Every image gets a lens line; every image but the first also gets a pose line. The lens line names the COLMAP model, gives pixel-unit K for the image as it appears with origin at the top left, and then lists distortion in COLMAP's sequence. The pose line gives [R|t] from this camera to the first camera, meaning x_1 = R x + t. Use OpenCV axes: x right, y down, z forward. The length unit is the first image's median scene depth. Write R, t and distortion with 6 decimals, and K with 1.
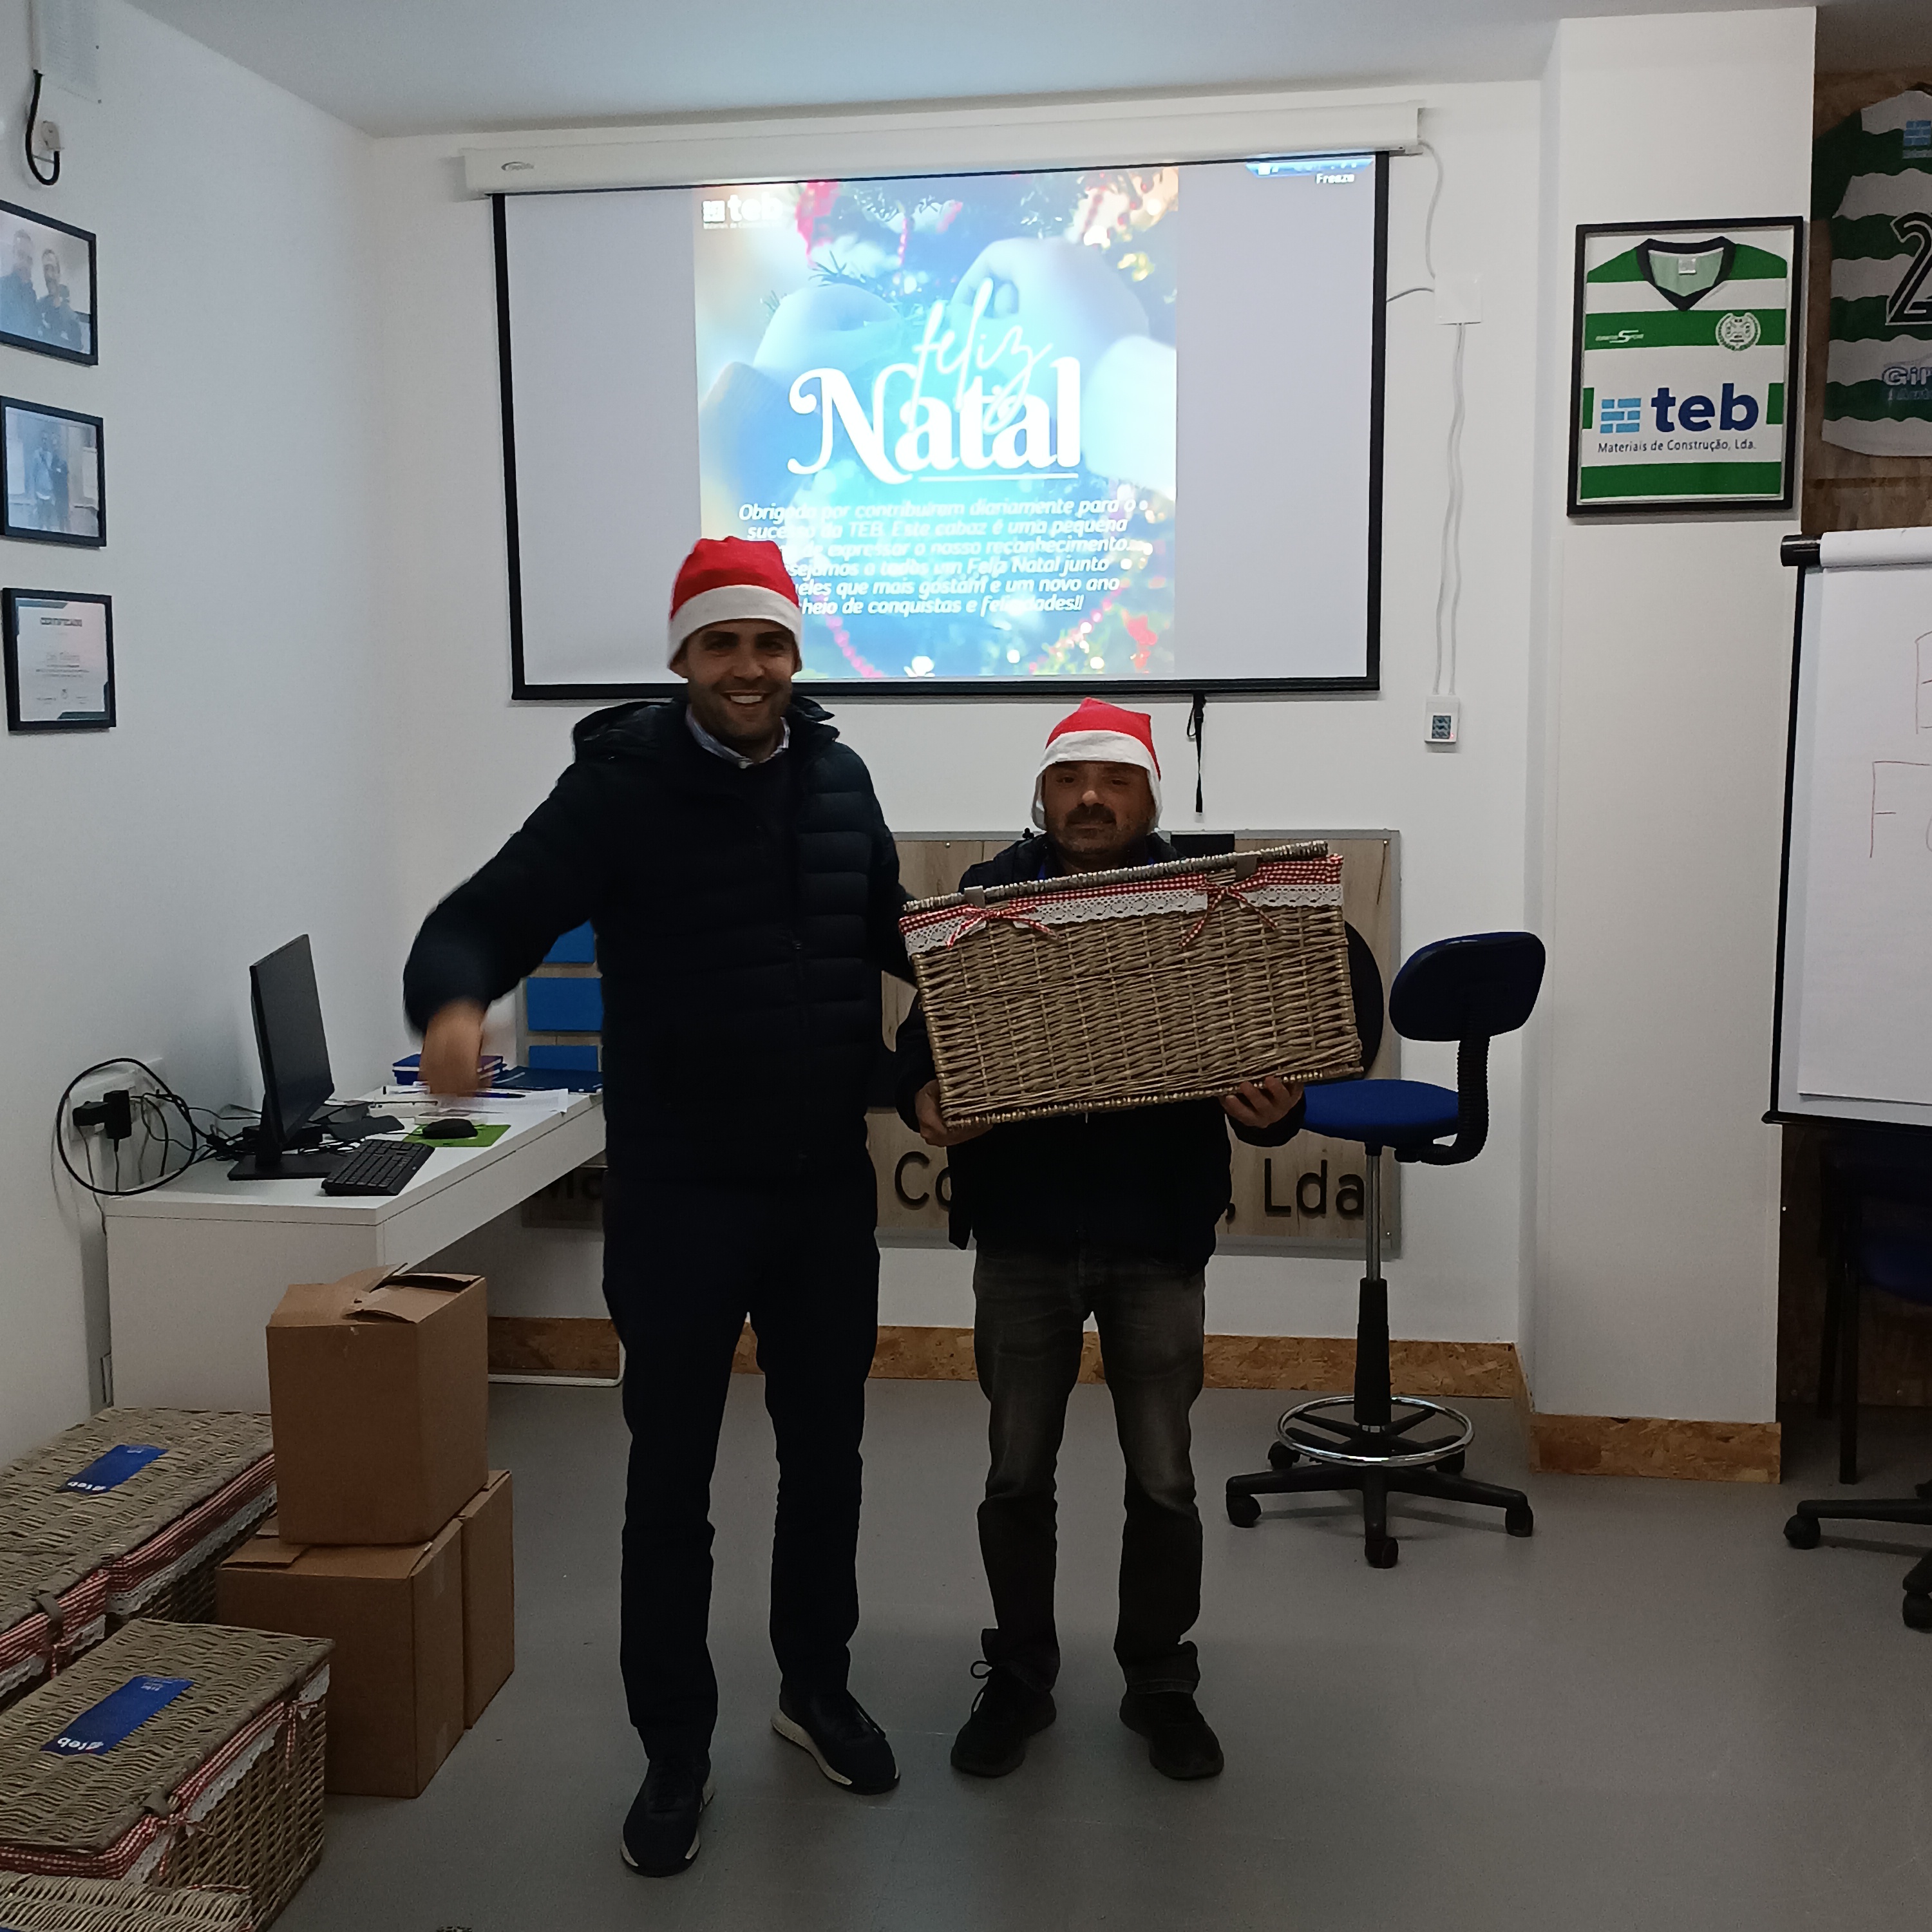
lens RADIAL K [[2318.0, 0, 947.0], [0, 2318.0, 971.3], [0, 0, 1]] dist [0.180966, -0.437104]
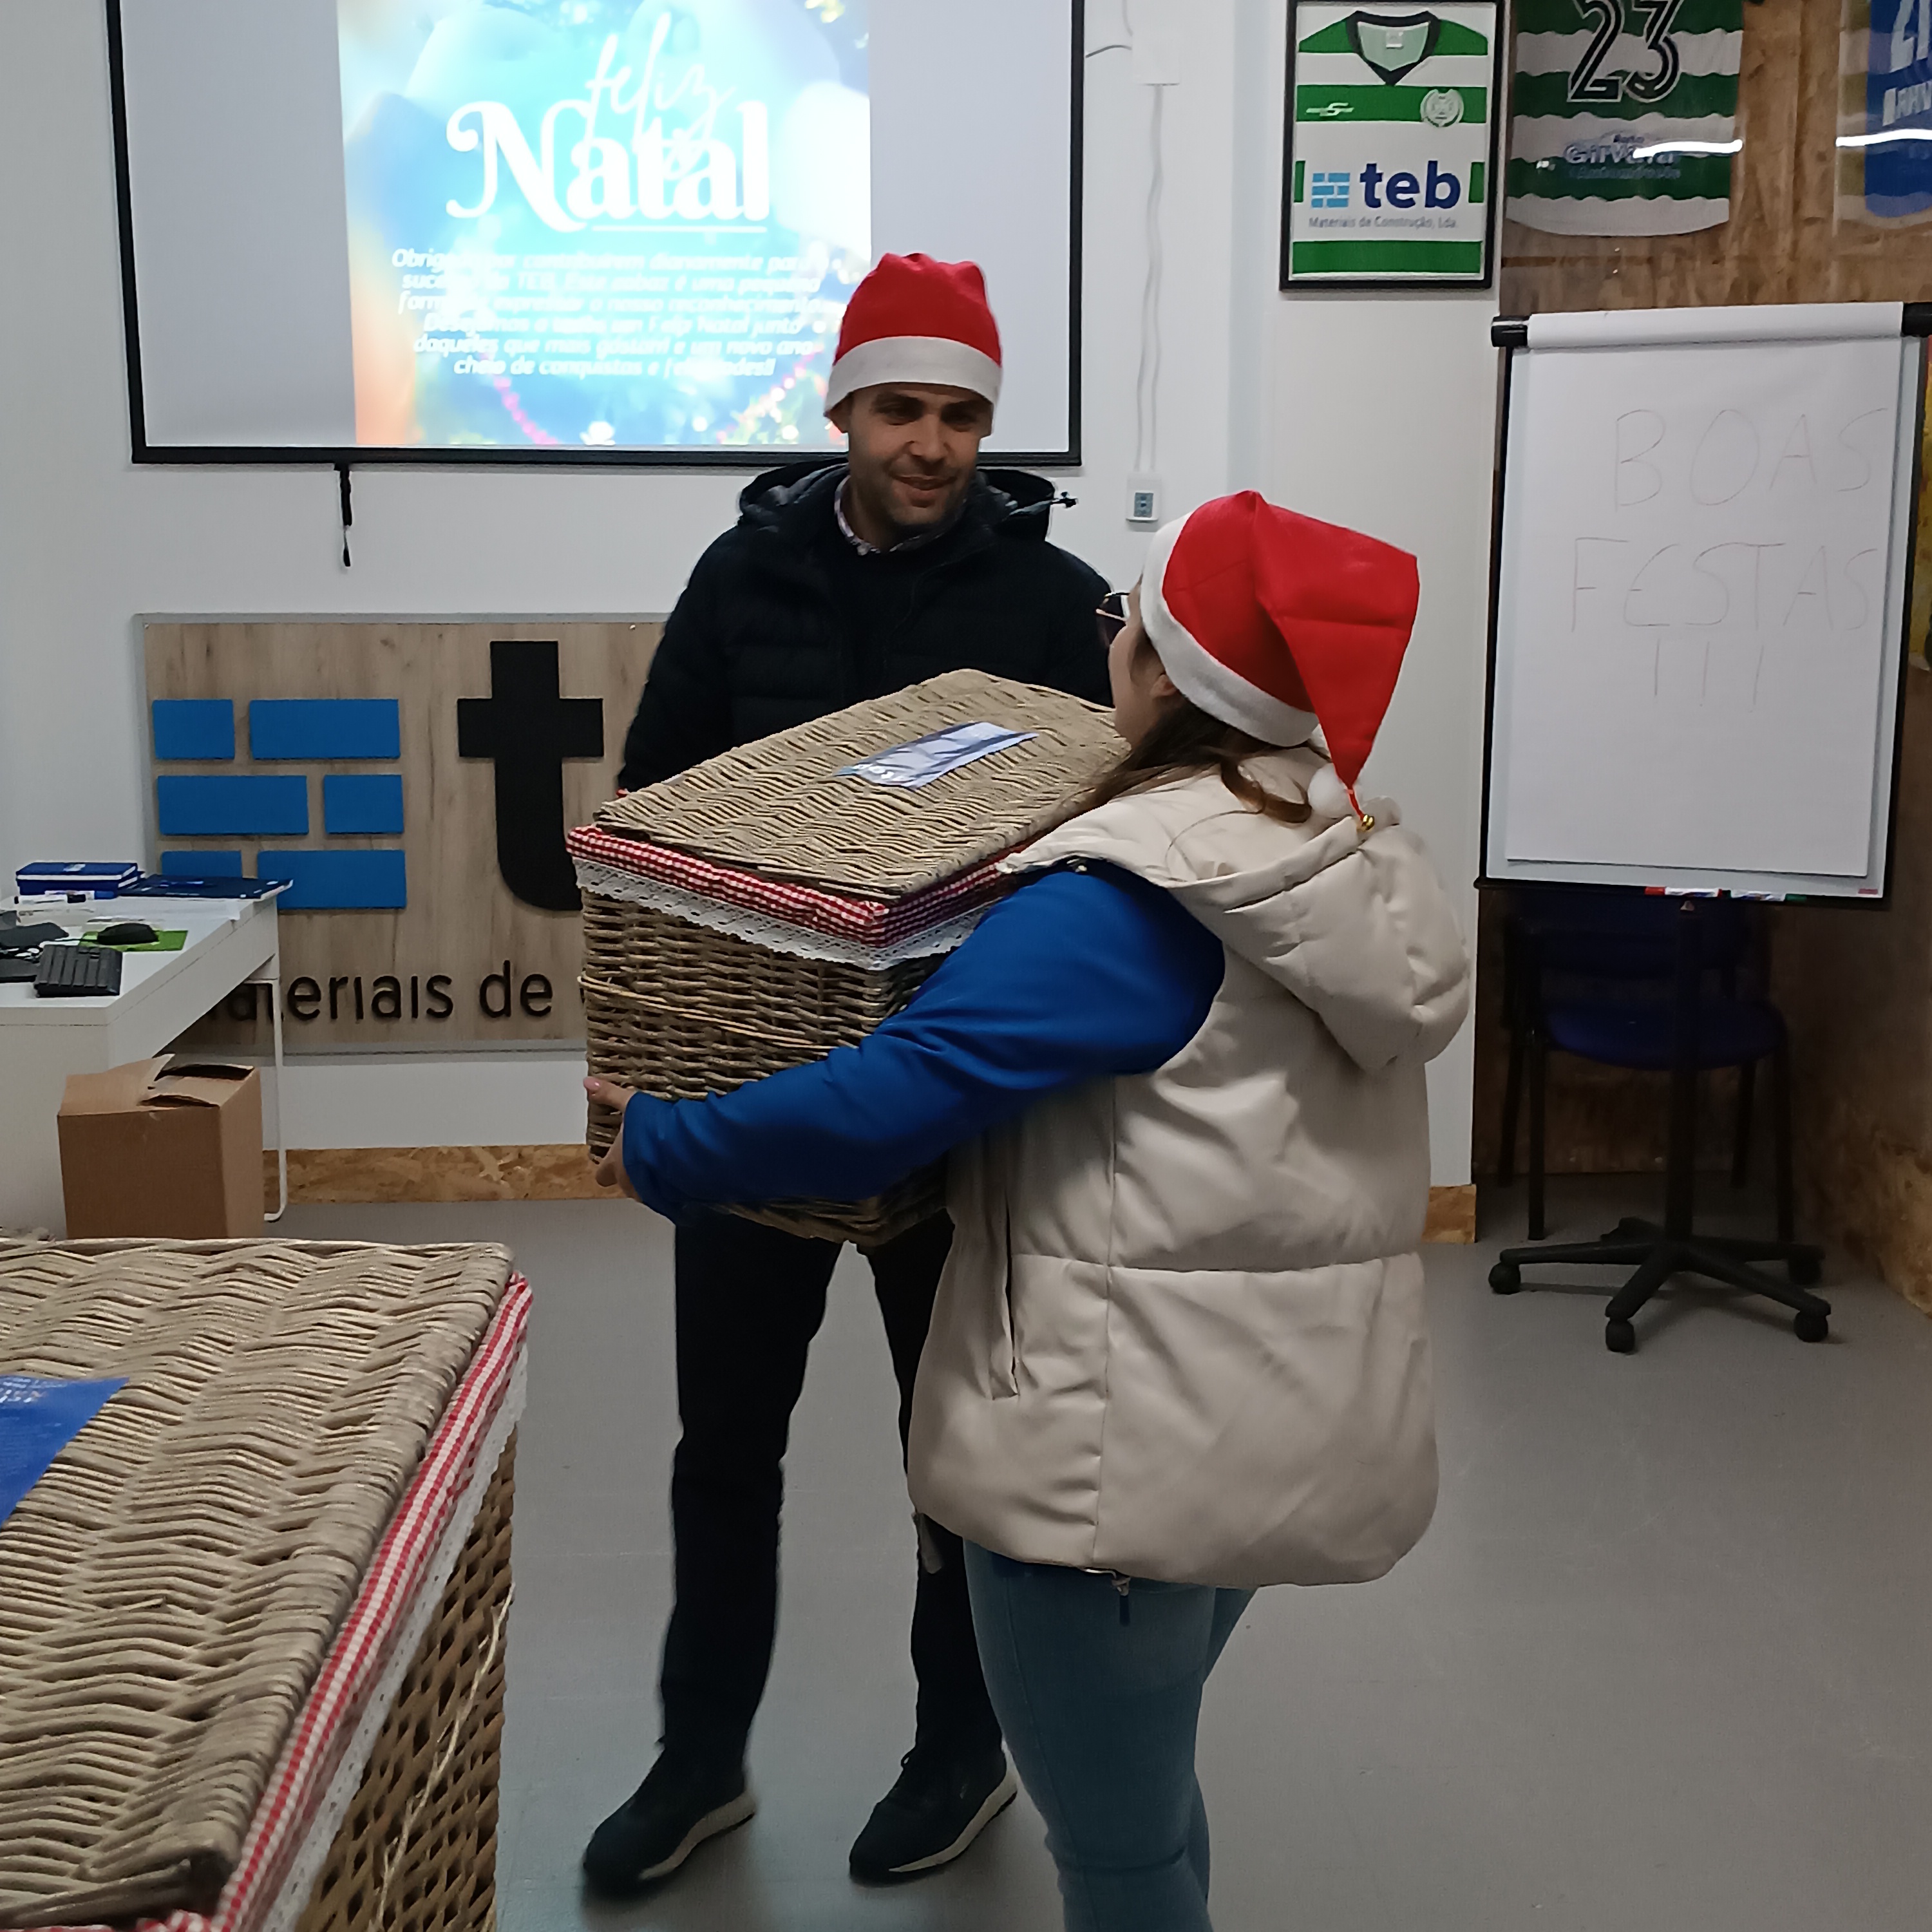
lens RADIAL K [[2766.5, 0, 957.6], [0, 2766.5, 976.6], [0, 0, 1]] dist [0.171783, -0.419186]
pose [[0.978330, -0.028330, 0.205103, -0.111012], [0.015859, 0.997938, 0.062195, 0.019336], [-0.206442, -0.057594, 0.976762, -0.135508]]
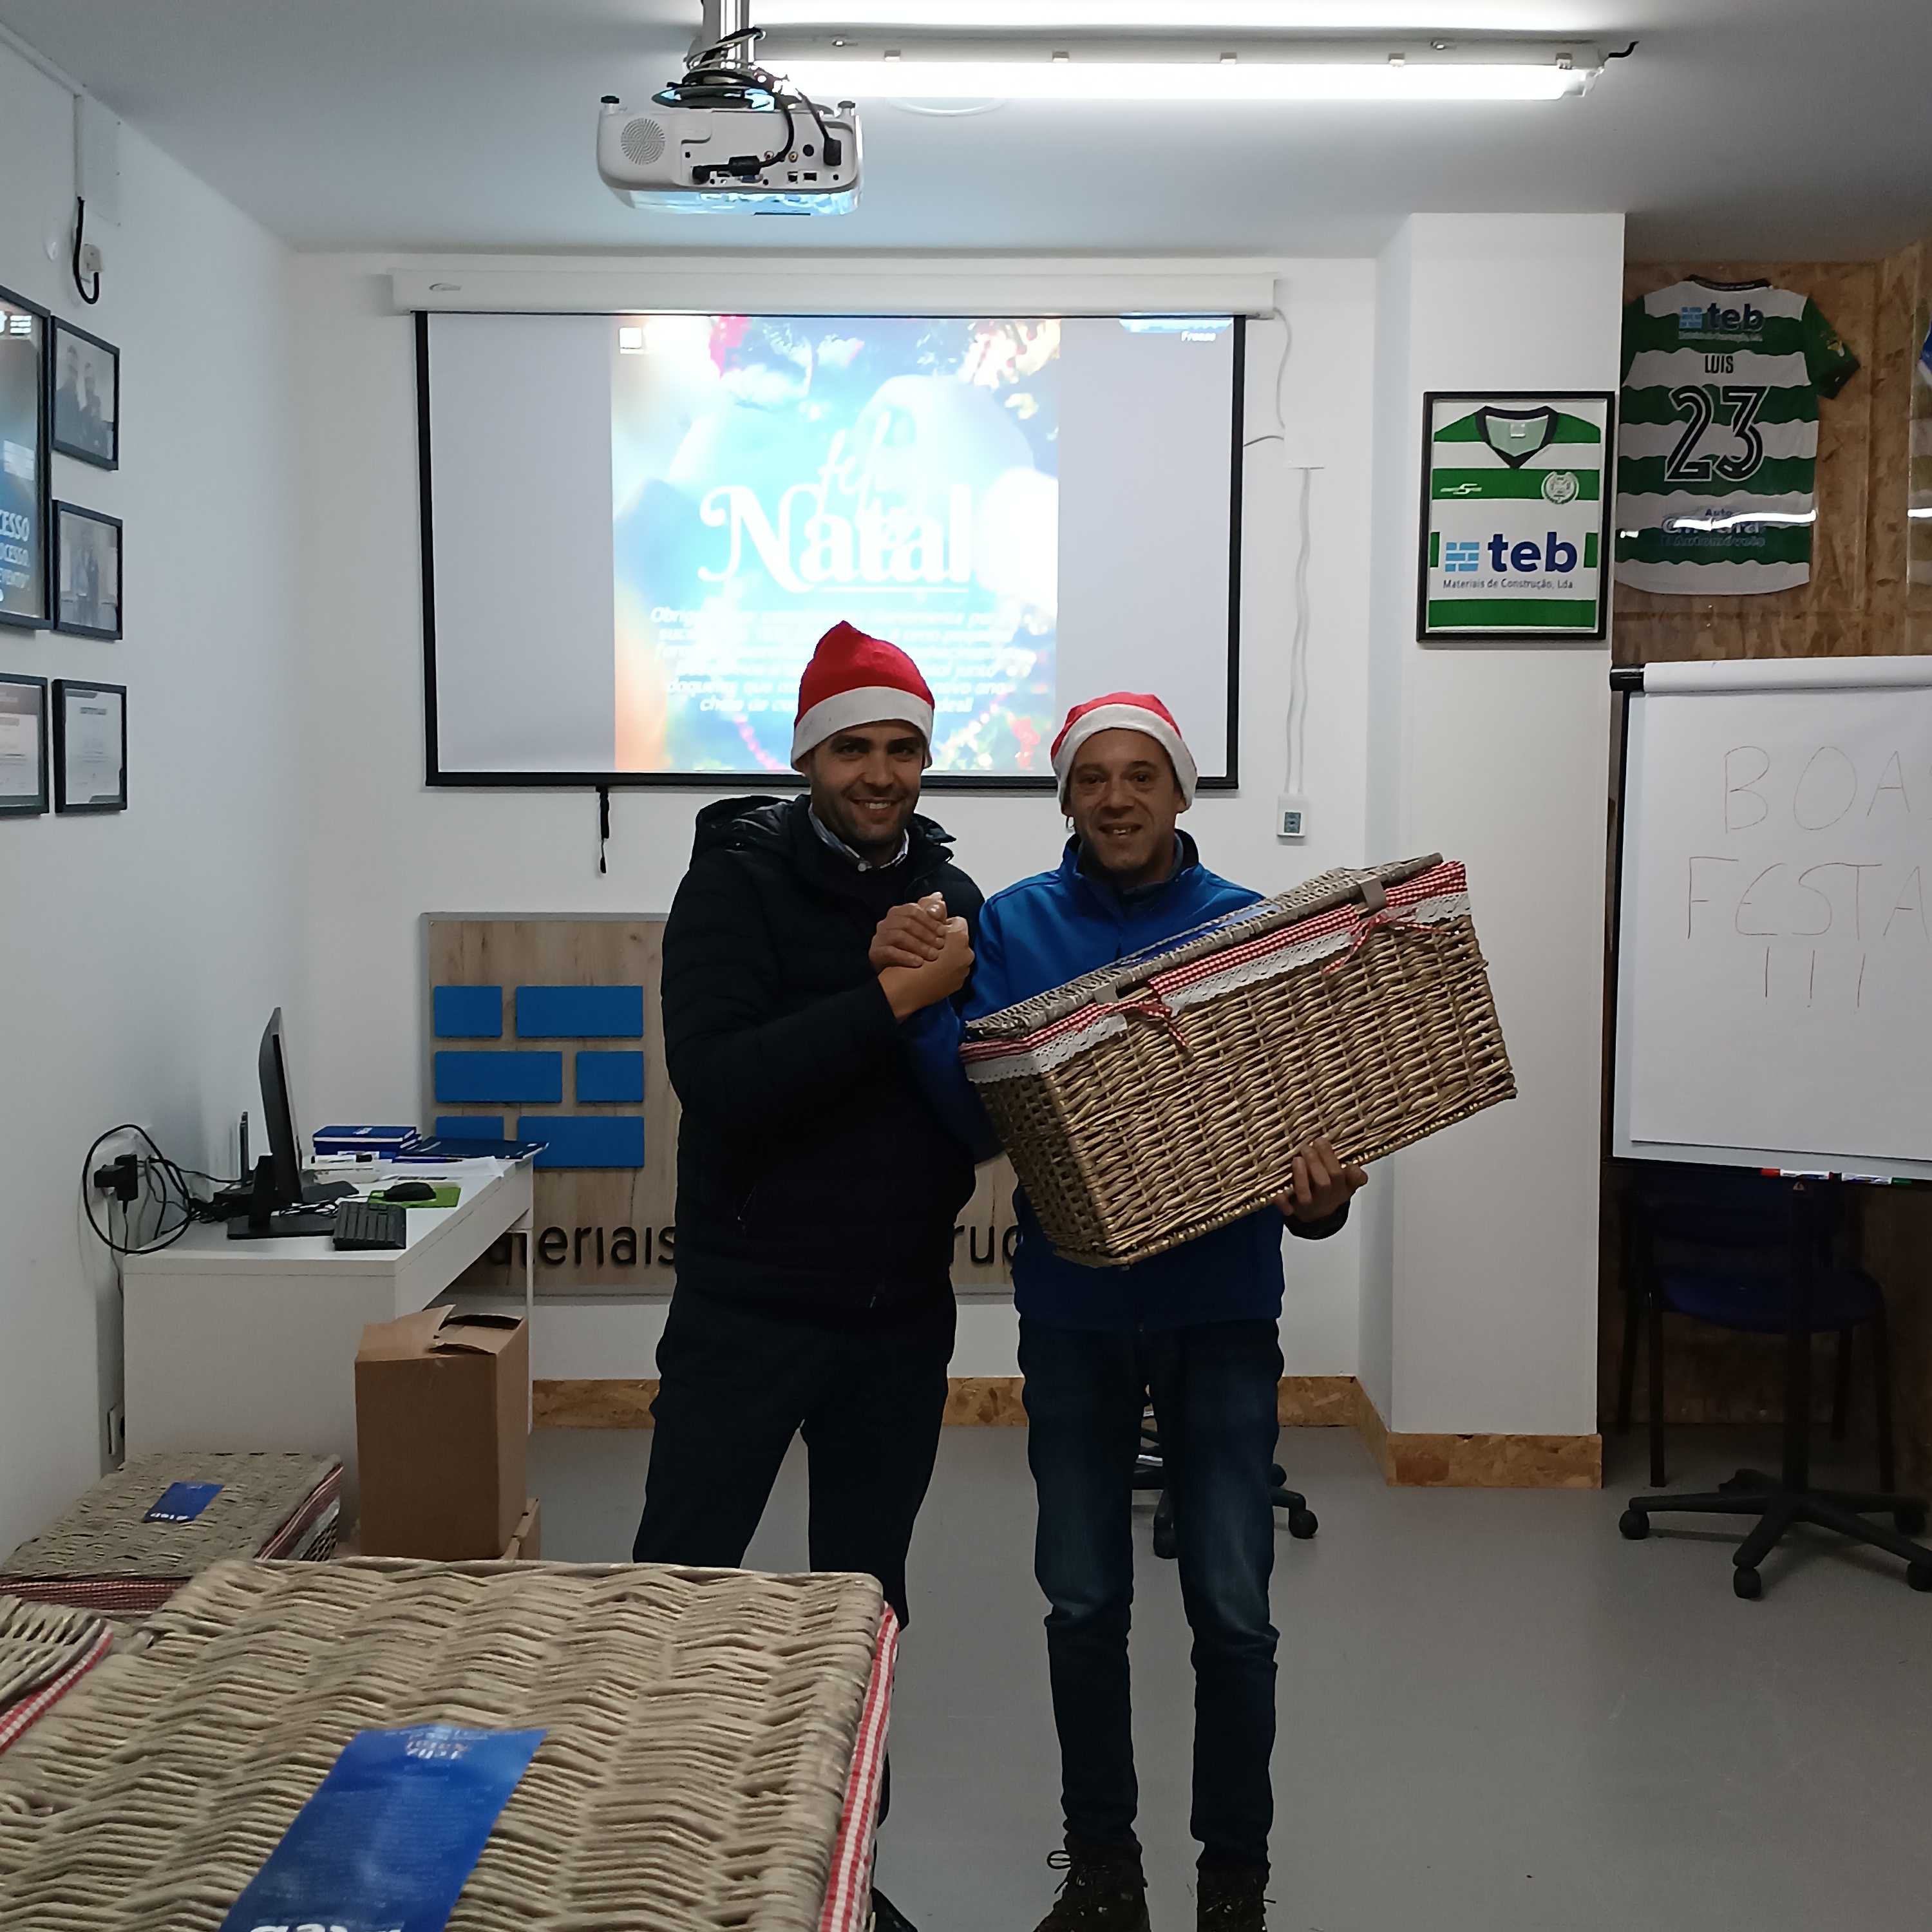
lens RADIAL K [[2386.7, 0, 956.8], [0, 2386.7, 973.9], [0, 0, 1]] dist [0.167363, -0.378493]
pose [[0.987132, 0.000489, 0.159907, -0.133097], [0.005469, 0.999307, -0.036815, 0.009809], [-0.159814, 0.037216, 0.986445, -0.107395]]
